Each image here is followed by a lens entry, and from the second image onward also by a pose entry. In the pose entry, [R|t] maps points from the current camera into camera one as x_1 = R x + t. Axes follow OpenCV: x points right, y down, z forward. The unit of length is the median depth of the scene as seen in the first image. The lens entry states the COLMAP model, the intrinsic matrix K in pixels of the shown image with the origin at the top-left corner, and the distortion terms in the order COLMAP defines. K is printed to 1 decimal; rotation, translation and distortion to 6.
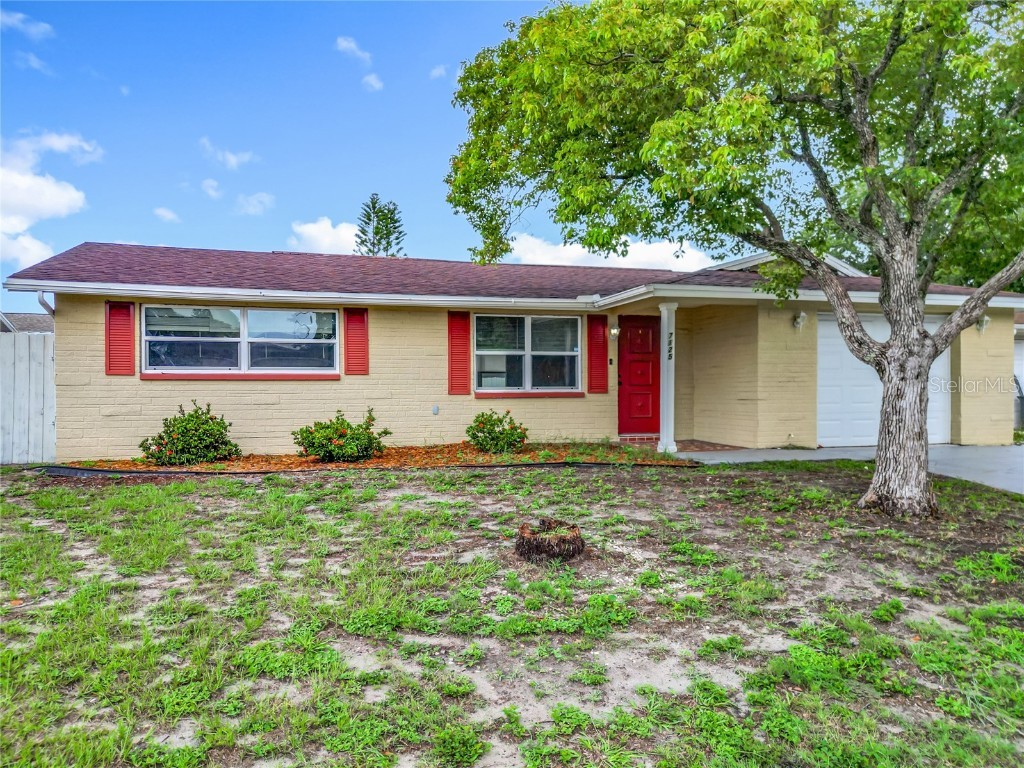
lens RADIAL K [[719.3, 0, 506.5], [0, 719.3, 385.0], [0, 0, 1]] dist [0.047778, -0.027007]
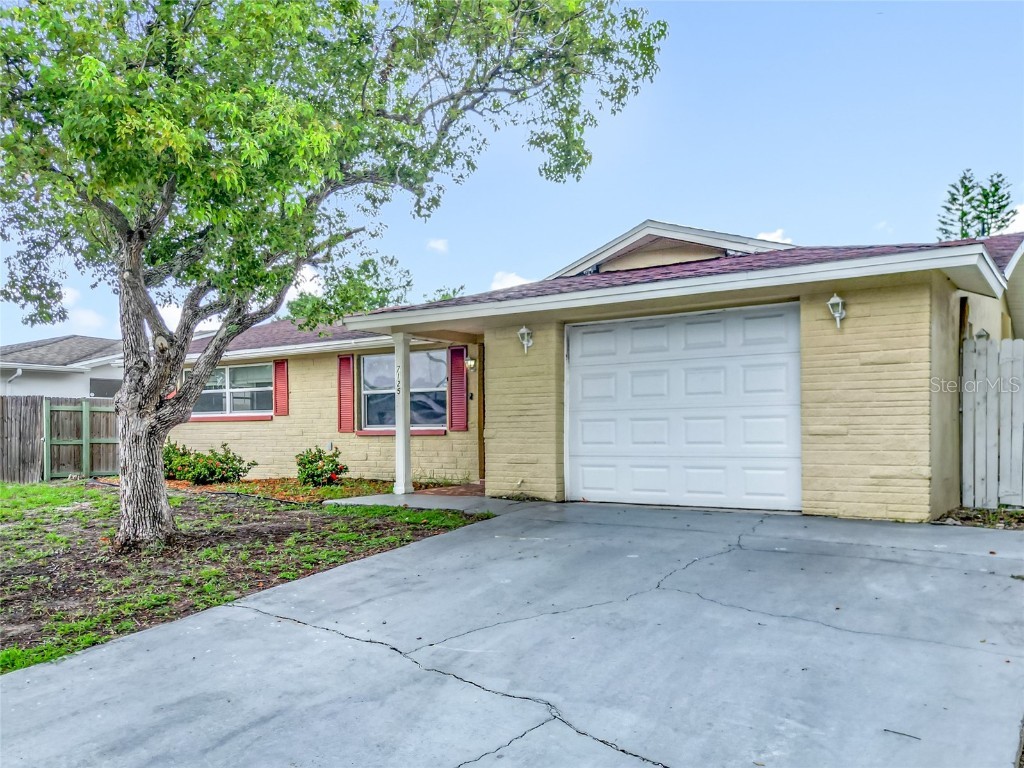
lens RADIAL K [[847.1, 0, 499.3], [0, 847.1, 452.5], [0, 0, 1]] dist [0.067112, -0.001250]
pose [[0.631819, 0.018127, -0.774904, 1.107215], [0.011609, 0.999393, 0.032844, 0.004875], [0.775029, -0.029747, 0.631225, 0.388981]]
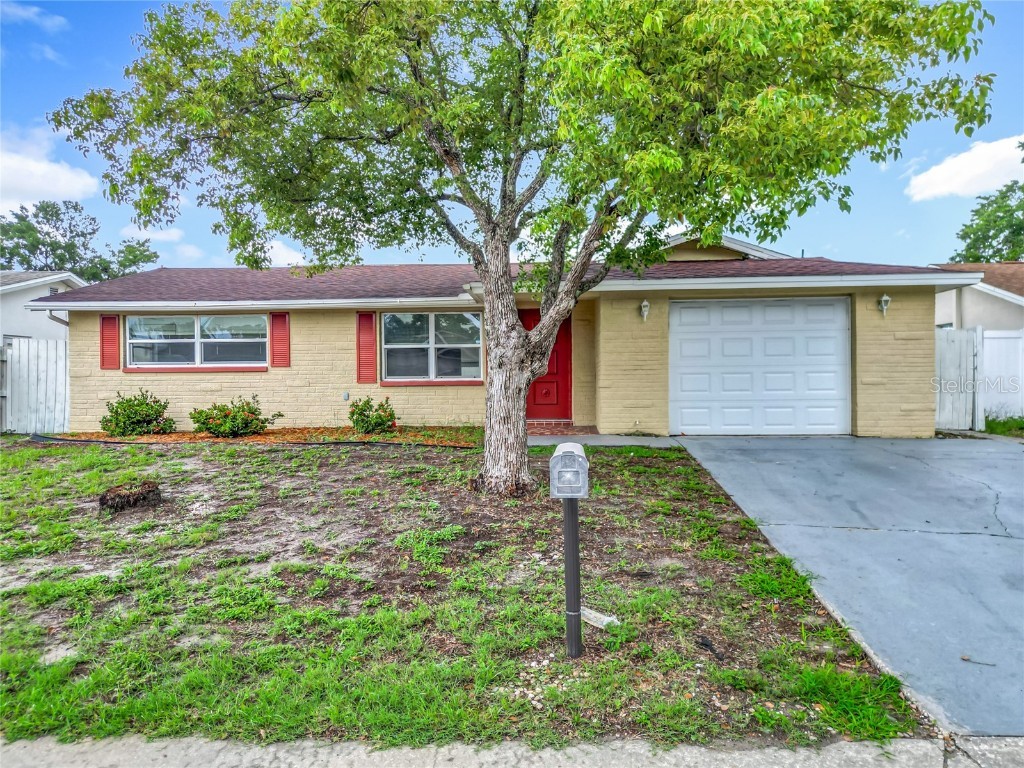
lens RADIAL K [[719.3, 0, 506.5], [0, 719.3, 385.0], [0, 0, 1]] dist [0.047778, -0.027007]
pose [[0.940425, -0.000559, -0.340000, 0.564481], [0.007549, 0.999786, 0.019235, -0.004403], [0.339916, -0.020656, 0.940229, -0.018432]]
